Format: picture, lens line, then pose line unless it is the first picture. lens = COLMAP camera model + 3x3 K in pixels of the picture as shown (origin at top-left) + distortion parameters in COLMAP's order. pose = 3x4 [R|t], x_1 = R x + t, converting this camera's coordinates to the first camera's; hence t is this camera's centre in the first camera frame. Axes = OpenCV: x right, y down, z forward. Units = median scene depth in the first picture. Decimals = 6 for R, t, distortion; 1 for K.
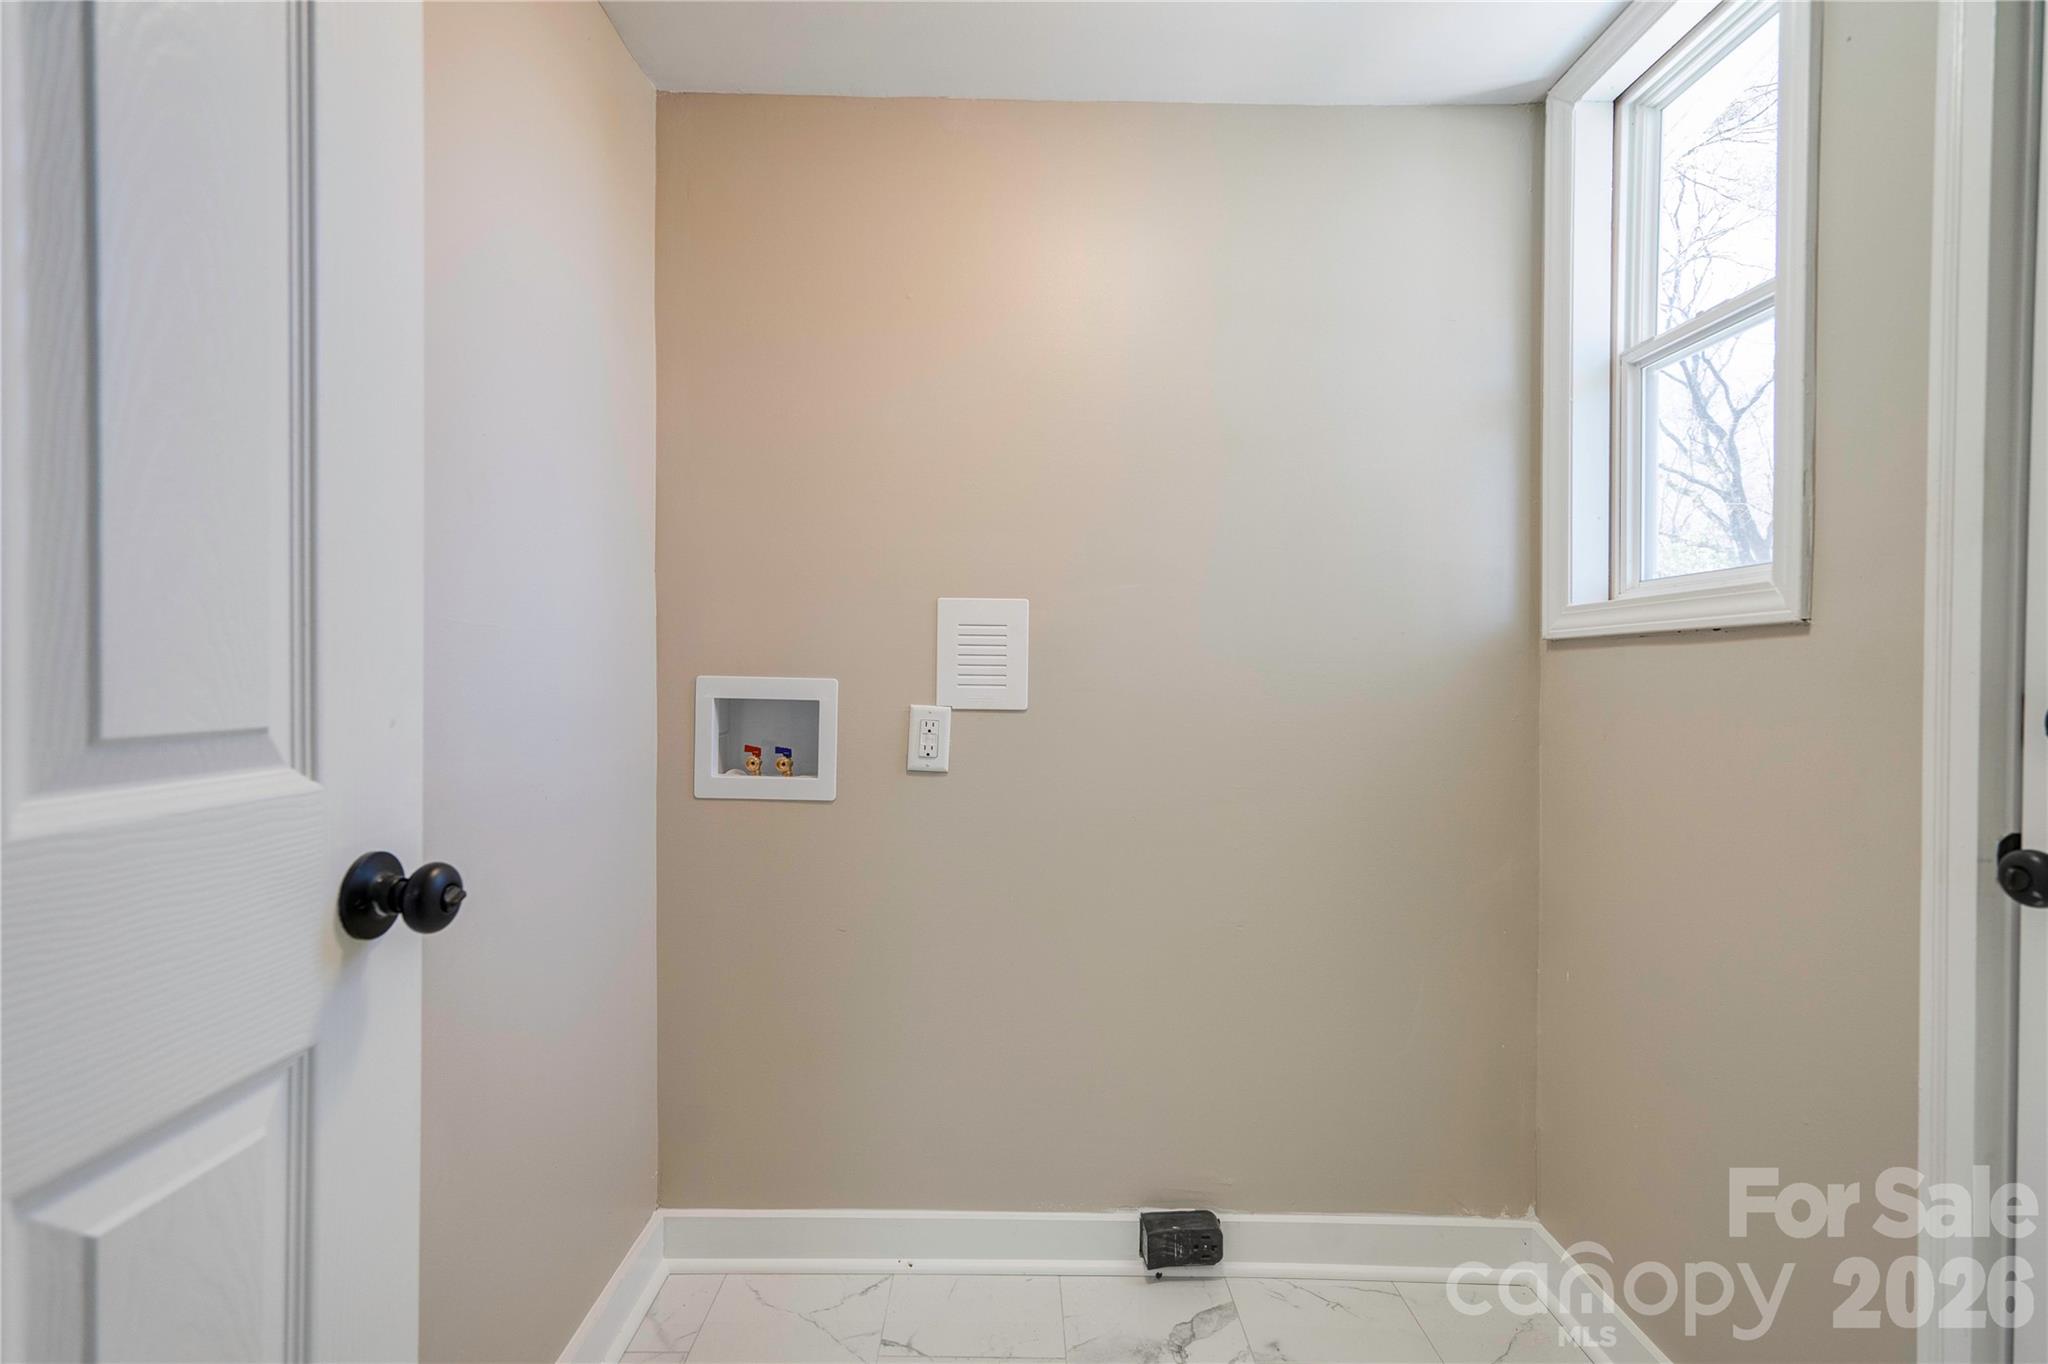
lens RADIAL K [[939.0, 0, 1010.4], [0, 939.0, 682.6], [0, 0, 1]] dist [-0.005321, 0.009235]
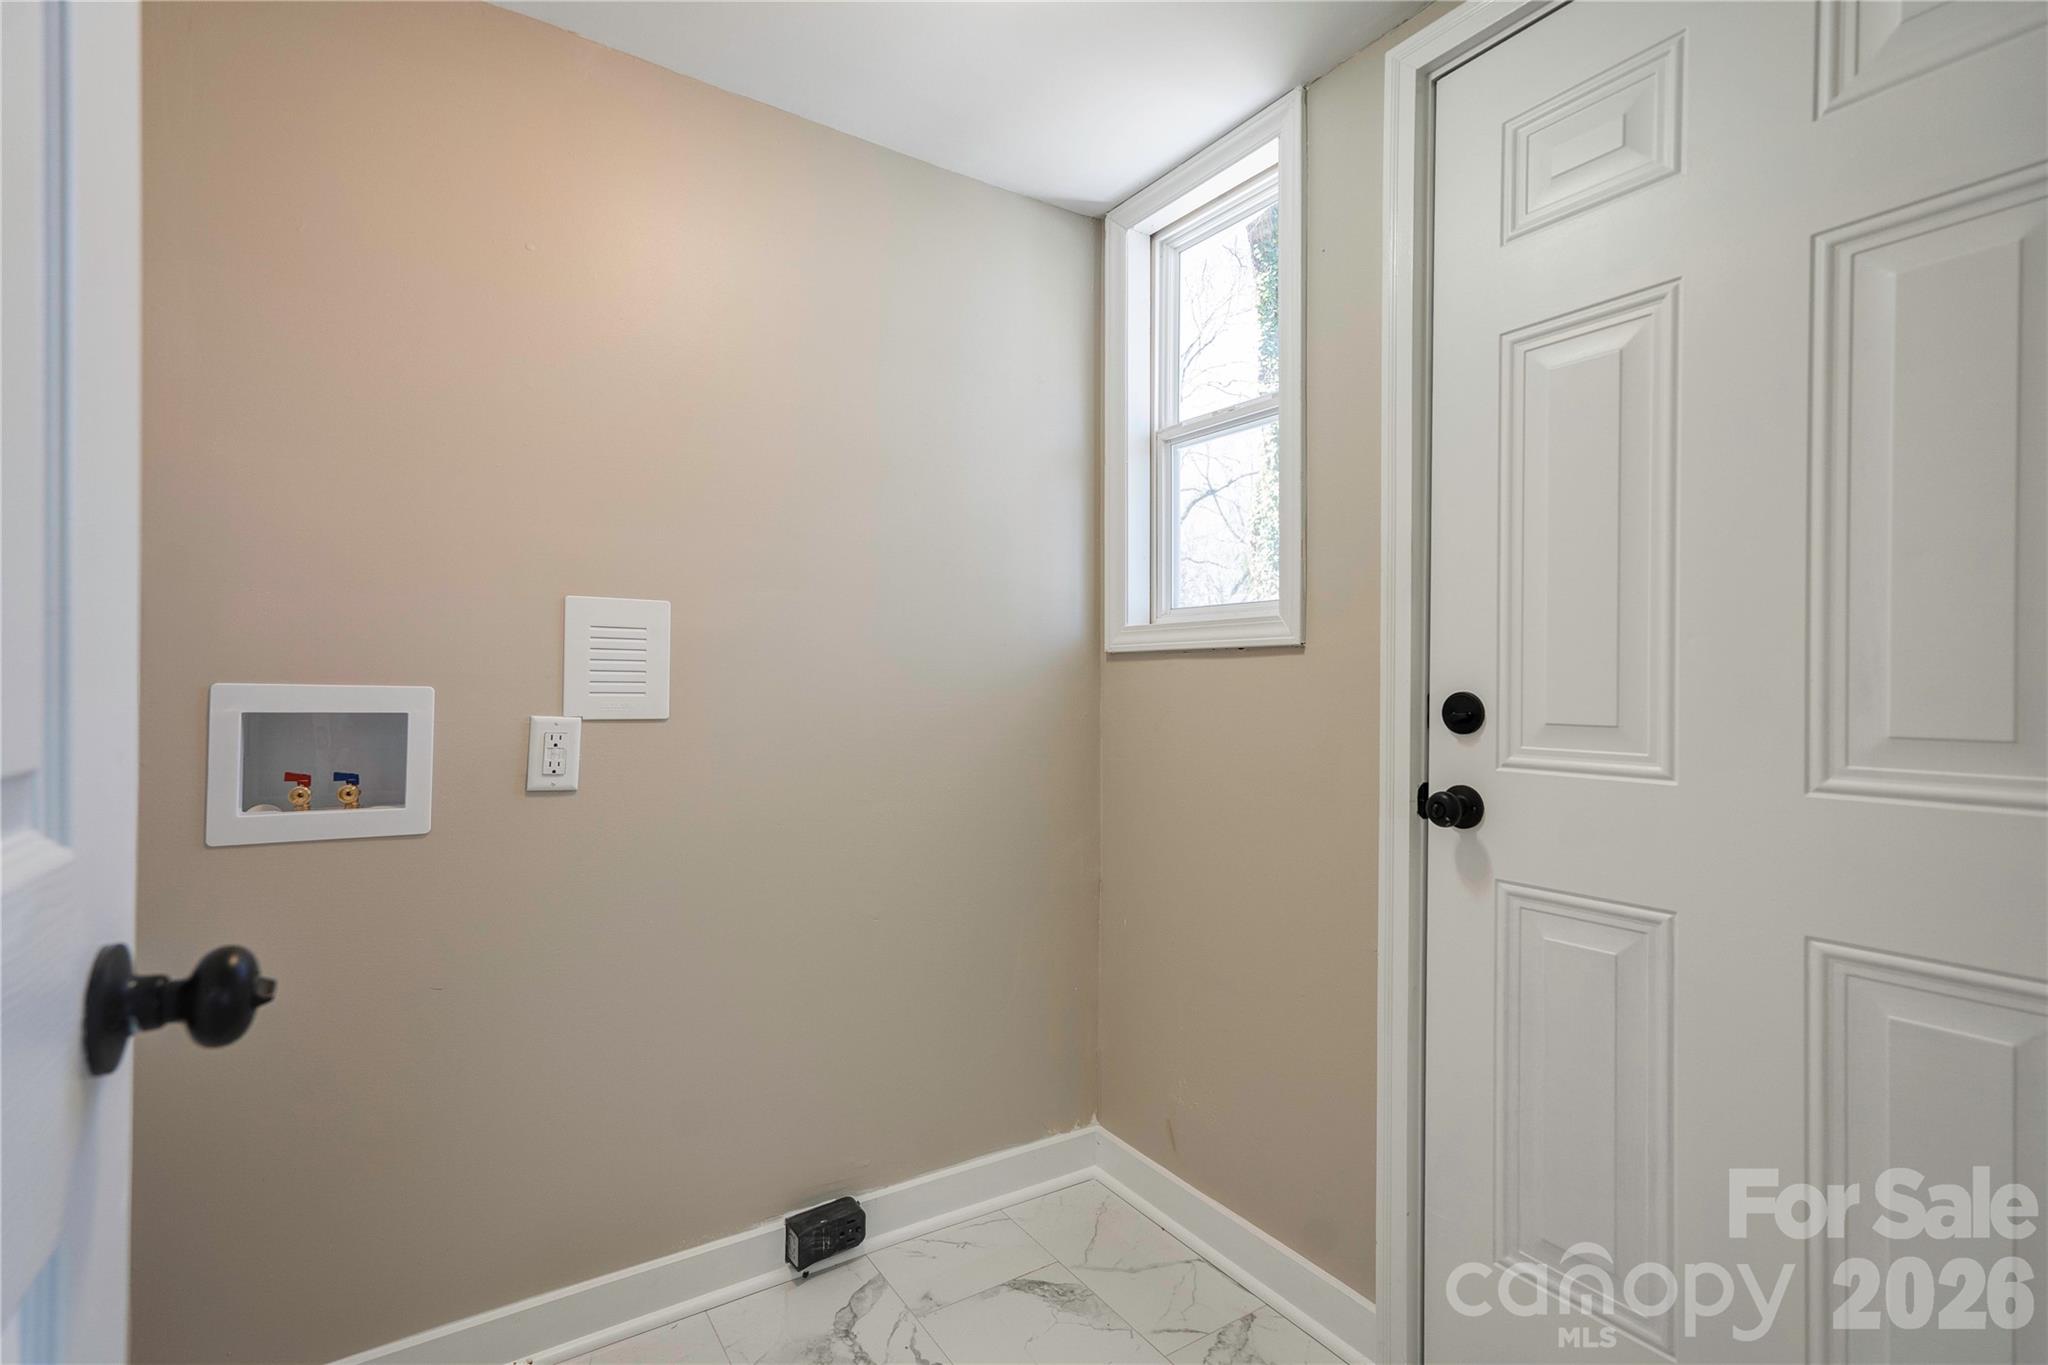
lens RADIAL K [[939.0, 0, 1010.4], [0, 939.0, 683.1], [0, 0, 1]] dist [-0.005321, 0.009235]
pose [[0.841015, -0.001473, 0.541010, -0.204461], [0.003568, 0.999990, -0.002823, -0.002894], [-0.541000, 0.004305, 0.841012, 0.025817]]
